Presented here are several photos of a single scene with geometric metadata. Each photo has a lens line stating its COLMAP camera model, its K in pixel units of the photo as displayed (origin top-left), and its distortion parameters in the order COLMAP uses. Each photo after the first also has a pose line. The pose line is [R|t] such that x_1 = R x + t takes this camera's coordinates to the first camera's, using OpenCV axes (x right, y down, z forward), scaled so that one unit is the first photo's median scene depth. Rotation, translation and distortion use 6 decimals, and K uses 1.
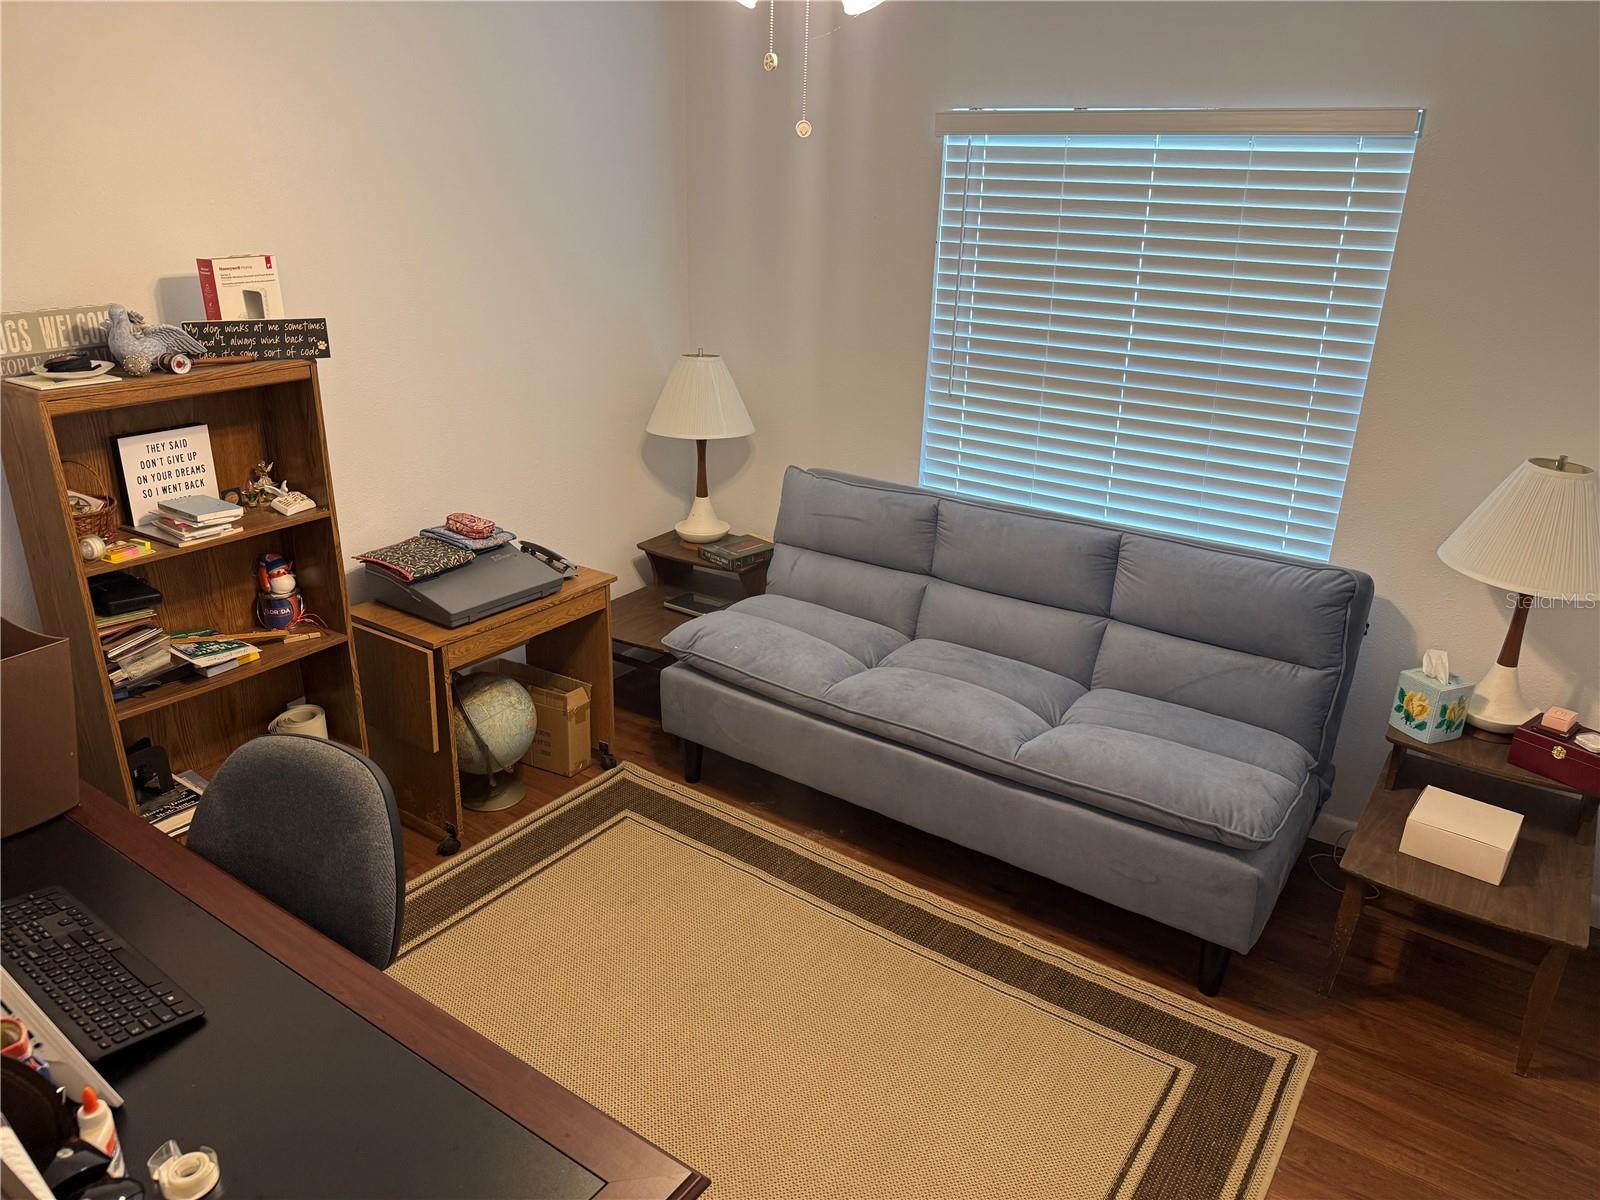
lens RADIAL K [[1122.9, 0, 795.7], [0, 1122.9, 591.4], [0, 0, 1]] dist [0.121517, -0.157348]
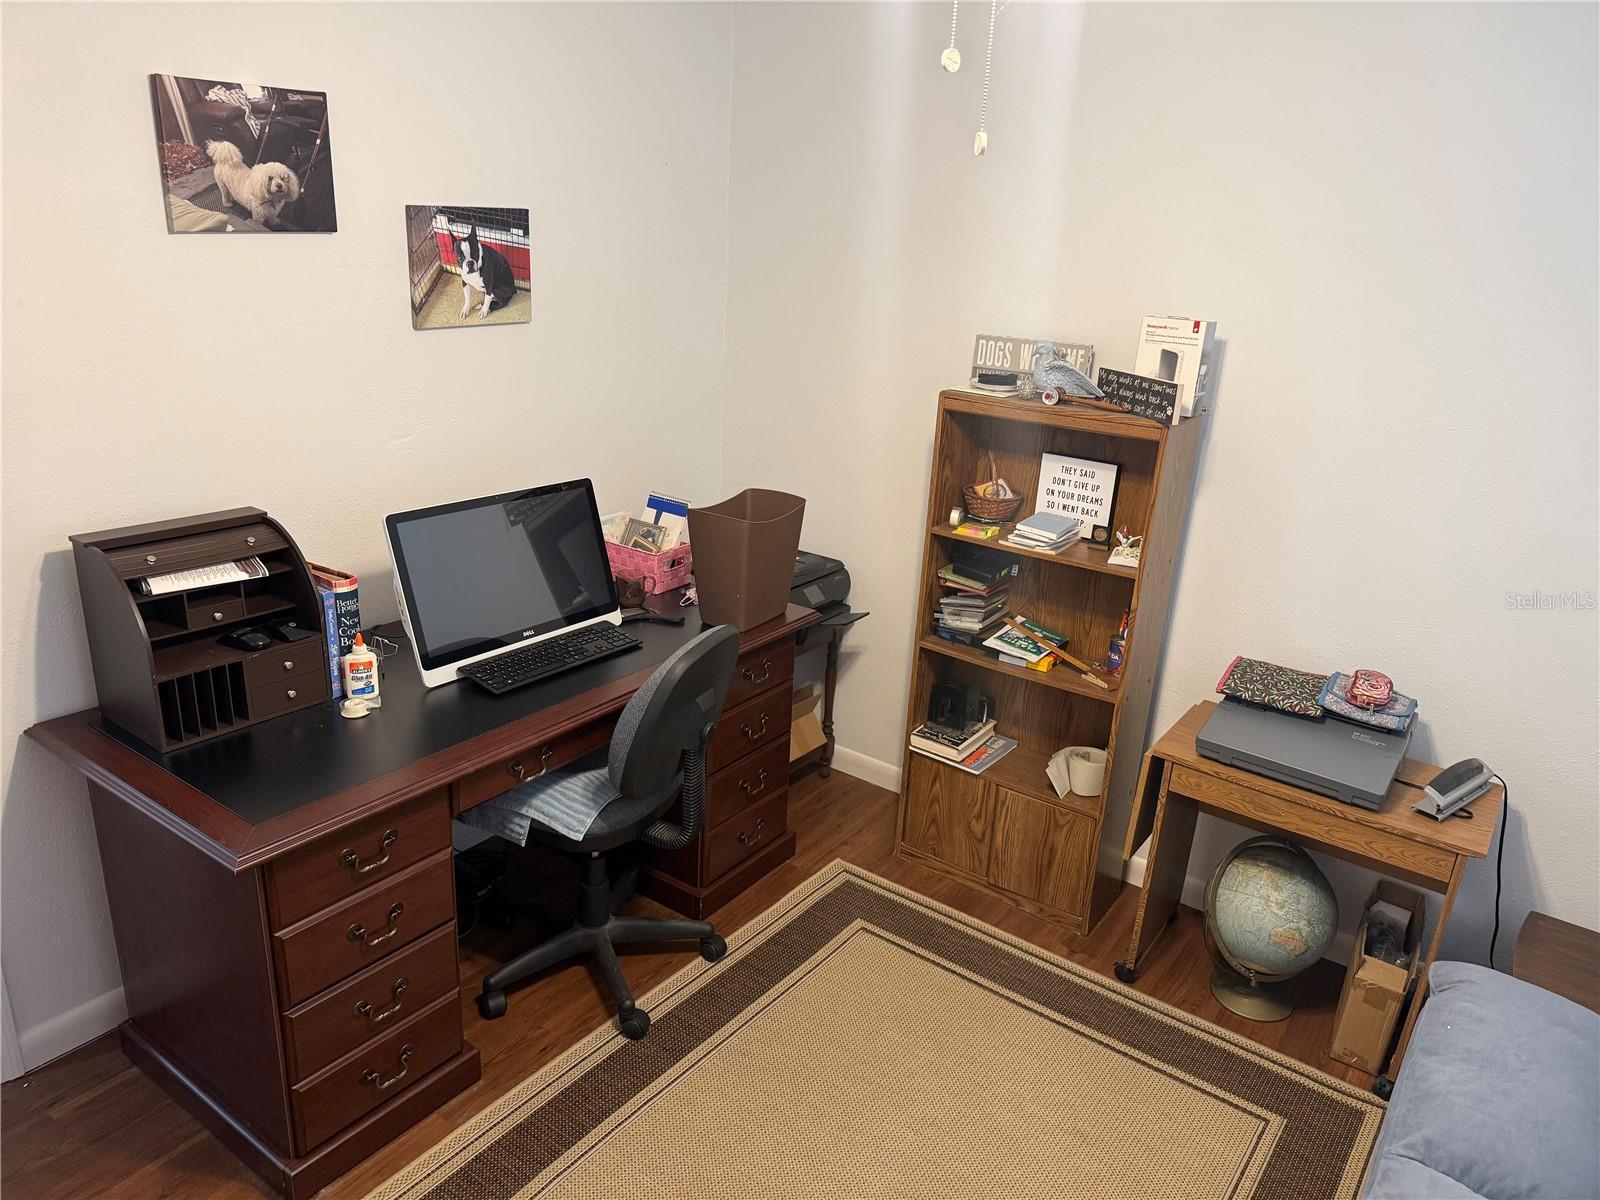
lens RADIAL K [[1118.0, 0, 800.0], [0, 1118.0, 600.0], [0, 0, 1]] dist [0.086675, -0.118954]
pose [[-0.014142, 0.307011, -0.951601, 0.554474], [-0.398870, 0.870964, 0.286923, -0.223854], [0.916899, 0.383622, 0.110140, 0.663346]]
